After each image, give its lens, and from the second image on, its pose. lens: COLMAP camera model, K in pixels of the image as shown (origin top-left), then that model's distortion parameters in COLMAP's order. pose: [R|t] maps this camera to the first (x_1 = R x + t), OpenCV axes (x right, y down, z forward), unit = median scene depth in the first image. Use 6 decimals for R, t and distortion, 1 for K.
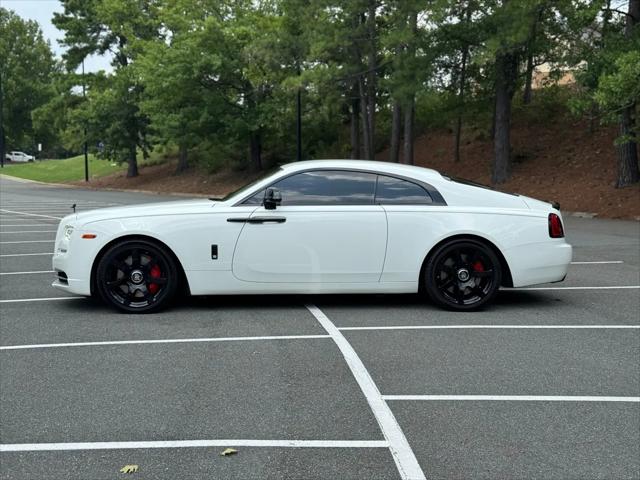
lens RADIAL K [[893.8, 0, 317.0], [0, 893.8, 236.9], [0, 0, 1]] dist [0.120344, 0.000000]
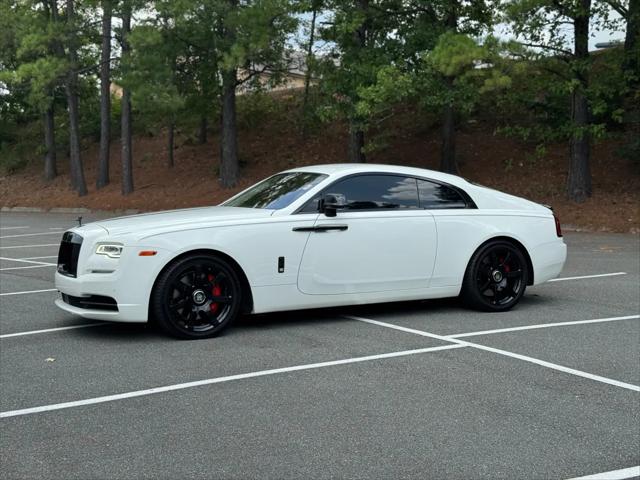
lens RADIAL K [[893.8, 0, 318.2], [0, 893.8, 239.7], [0, 0, 1]] dist [0.120344, 0.000000]
pose [[0.908244, -0.034739, 0.416997, -0.112029], [0.035610, 0.999350, 0.005693, -0.003046], [-0.416923, 0.009679, 0.908890, 0.037134]]
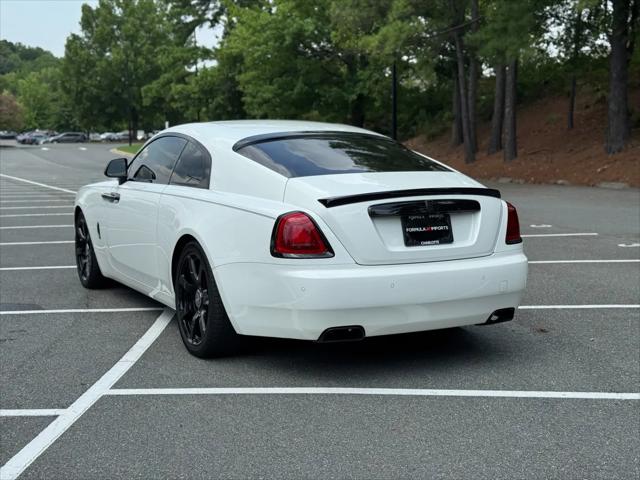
lens RADIAL K [[893.8, 0, 317.1], [0, 893.8, 238.7], [0, 0, 1]] dist [0.120344, 0.000000]
pose [[0.986350, 0.000858, -0.164662, 0.058332], [0.004103, 0.999548, 0.029788, -0.004396], [0.164613, -0.030057, 0.985900, 0.091972]]
